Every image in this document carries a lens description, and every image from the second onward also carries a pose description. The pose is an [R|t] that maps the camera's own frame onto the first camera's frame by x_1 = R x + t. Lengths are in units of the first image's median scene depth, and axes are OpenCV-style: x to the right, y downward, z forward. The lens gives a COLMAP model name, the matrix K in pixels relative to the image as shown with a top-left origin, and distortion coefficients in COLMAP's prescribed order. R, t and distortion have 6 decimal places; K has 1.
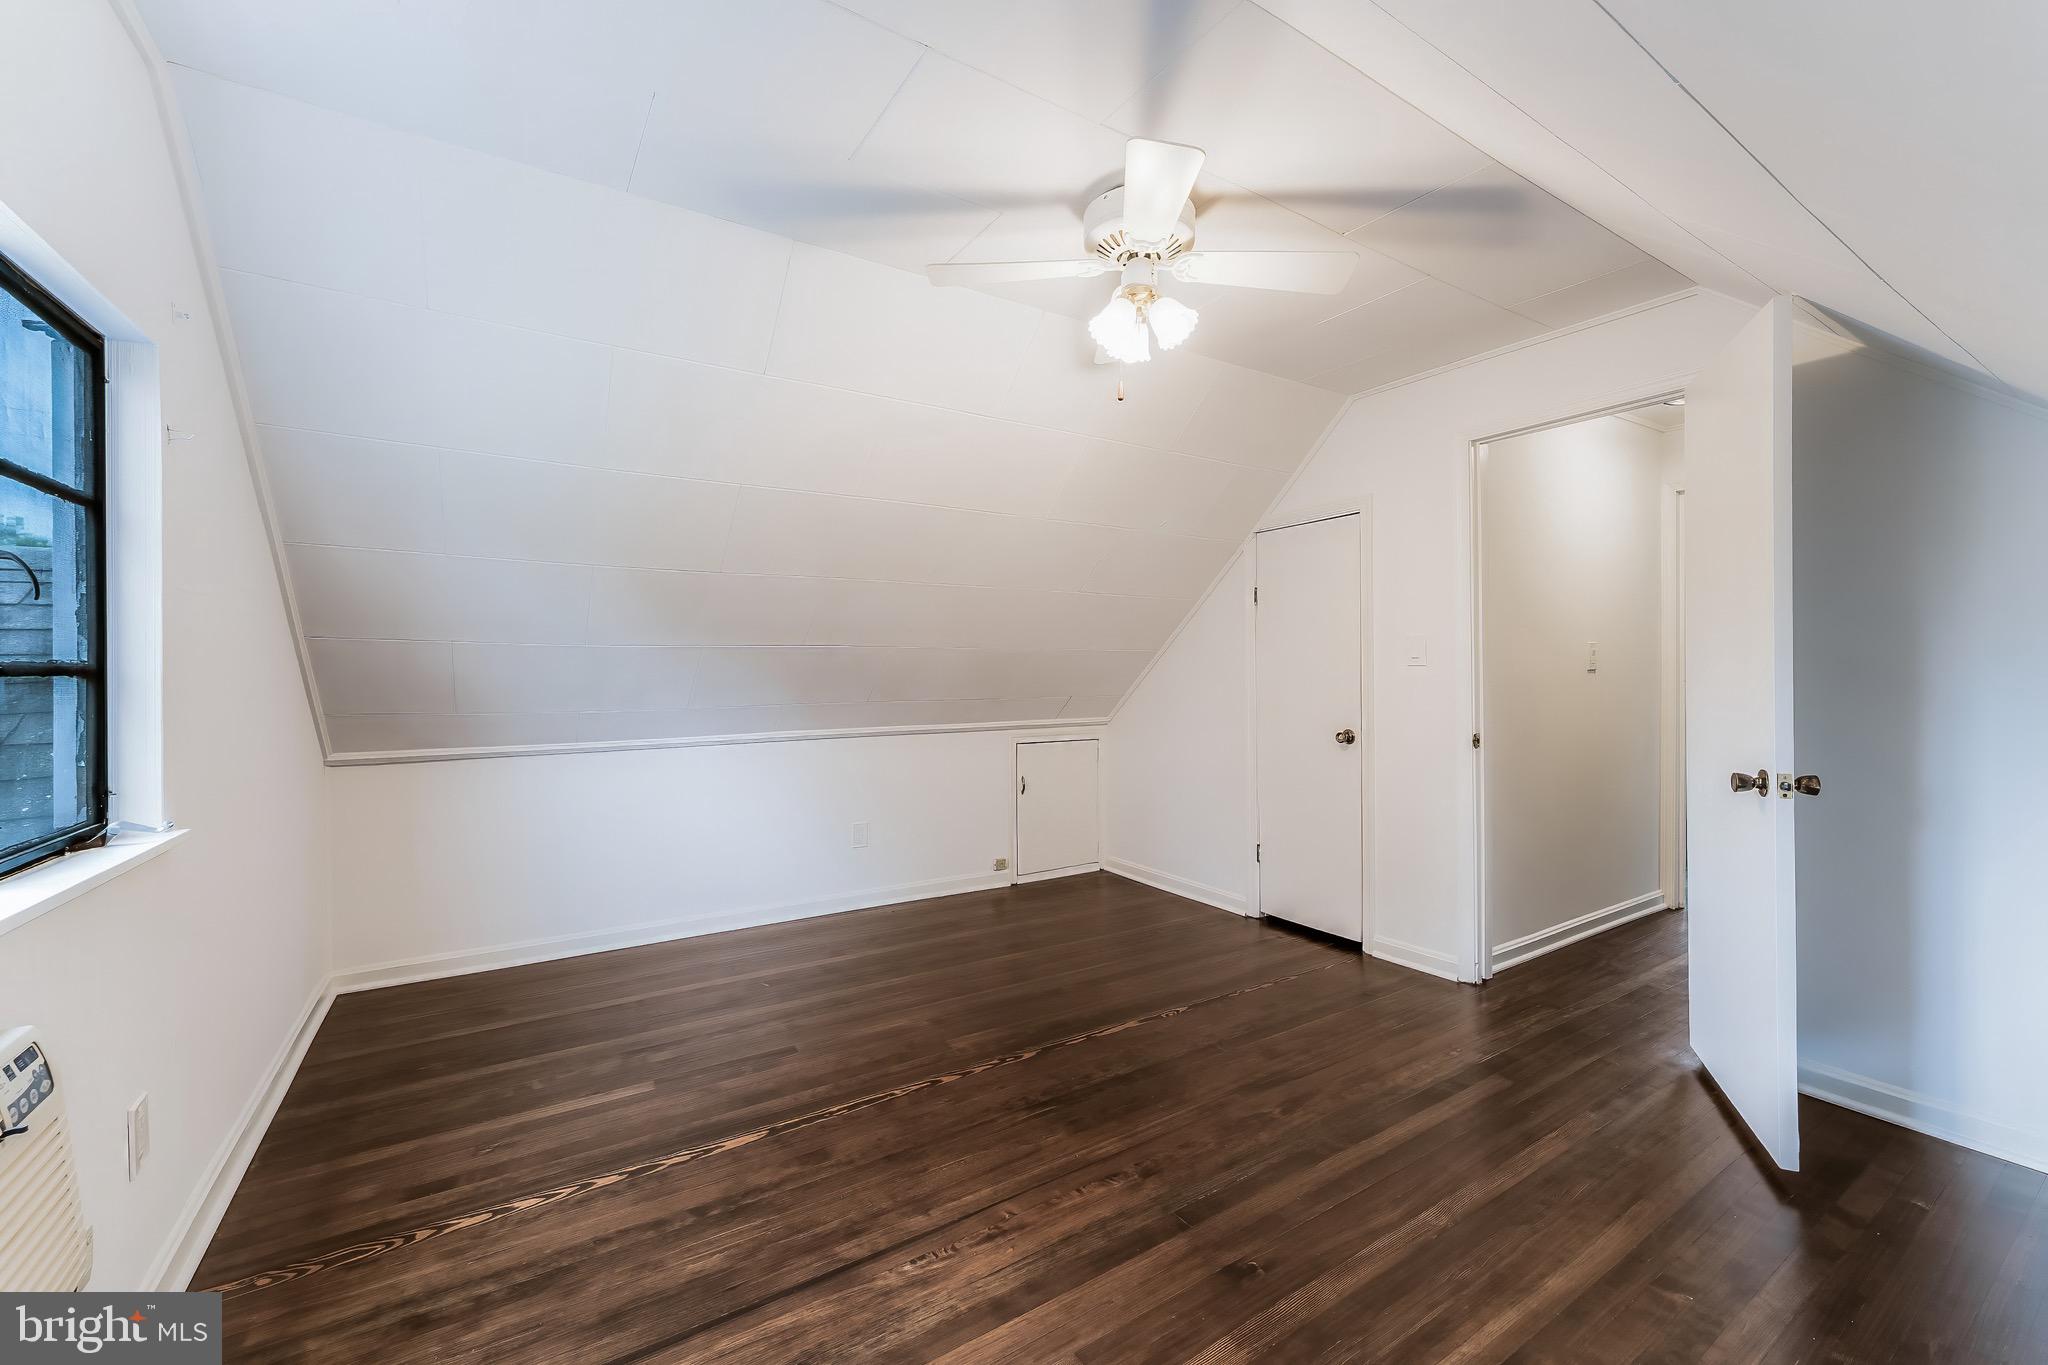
lens RADIAL K [[829.9, 0, 1030.2], [0, 829.9, 666.5], [0, 0, 1]] dist [0.000699, 0.000058]
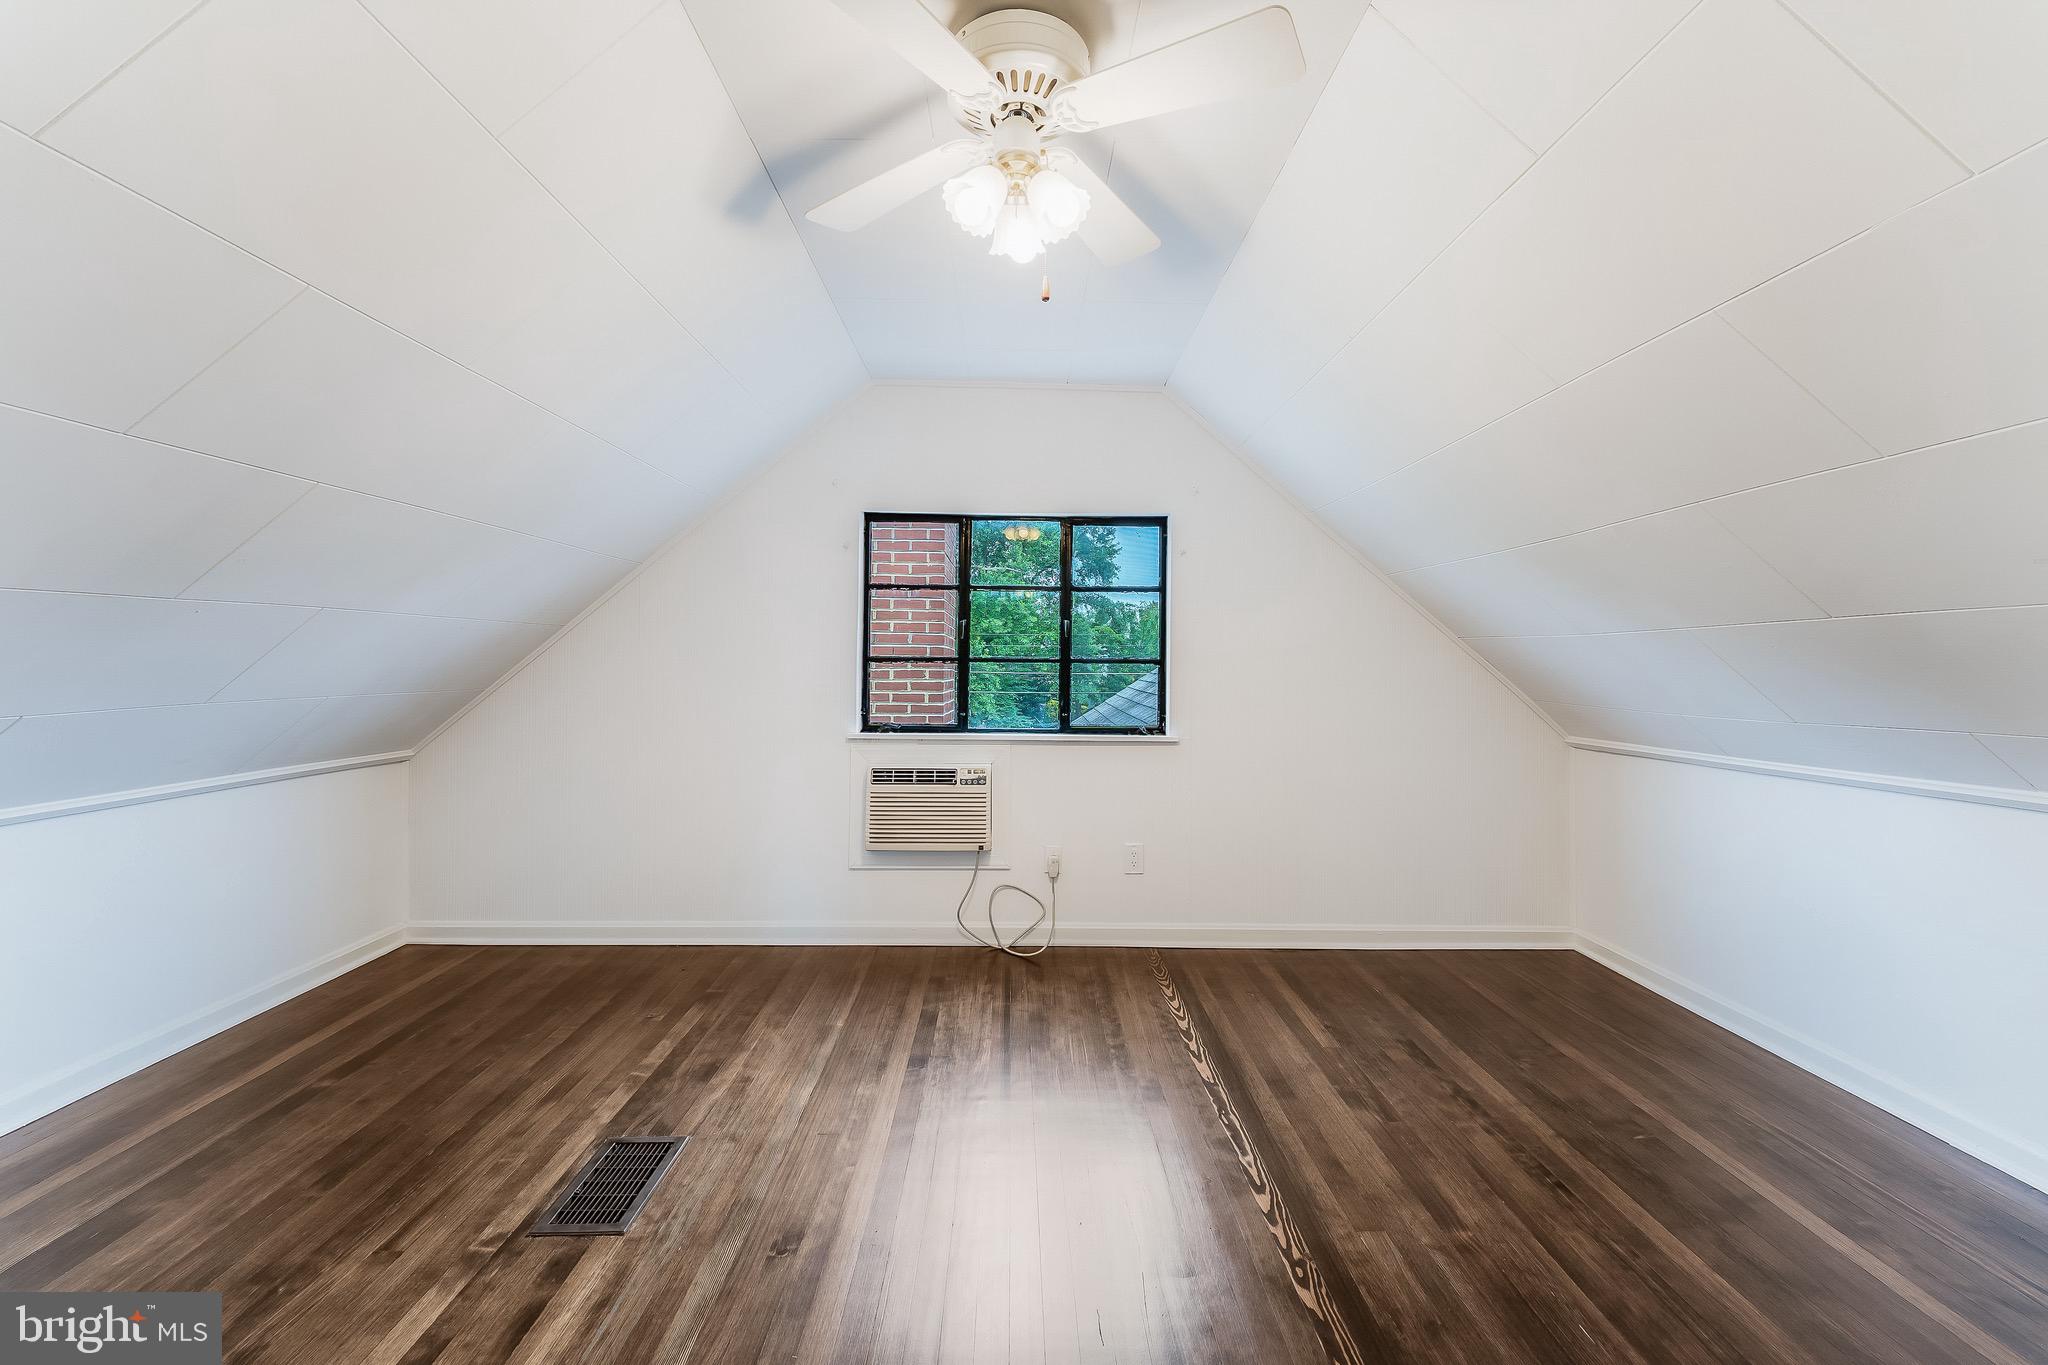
lens RADIAL K [[858.0, 0, 1046.6], [0, 858.0, 678.8], [0, 0, 1]] dist [0.001703, 0.000161]
pose [[-0.528717, 0.014291, -0.848678, 0.853549], [-0.002415, 0.999829, 0.018341, 0.008722], [0.848795, 0.011746, -0.528592, 1.593639]]
